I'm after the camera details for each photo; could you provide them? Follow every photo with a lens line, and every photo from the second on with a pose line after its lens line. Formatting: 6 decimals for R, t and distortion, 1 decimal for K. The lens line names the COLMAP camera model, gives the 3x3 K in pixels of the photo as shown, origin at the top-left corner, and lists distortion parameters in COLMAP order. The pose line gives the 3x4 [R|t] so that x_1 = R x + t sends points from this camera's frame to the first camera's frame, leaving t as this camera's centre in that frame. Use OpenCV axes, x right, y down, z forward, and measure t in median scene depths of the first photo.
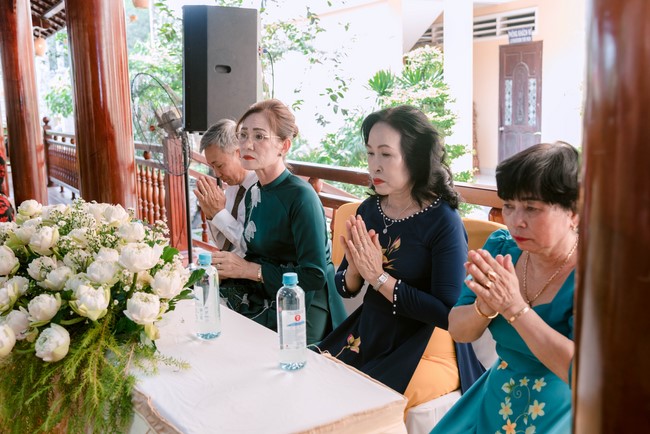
lens RADIAL K [[741.7, 0, 325.0], [0, 741.7, 217.0], [0, 0, 1]] dist [0.006322, 0.006027]
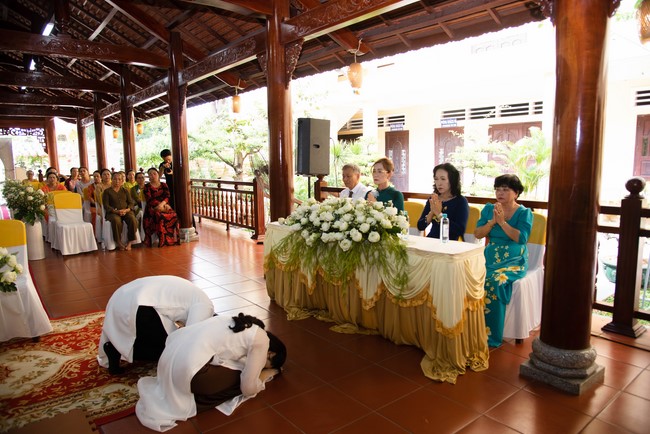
lens RADIAL K [[453.8, 0, 325.0], [0, 453.8, 217.0], [0, 0, 1]] dist [-0.130859, 0.090278]
pose [[0.987838, -0.013812, 0.154875, -0.103313], [0.018642, 0.999383, -0.029777, 0.017040], [-0.154368, 0.032302, 0.987485, -0.105611]]
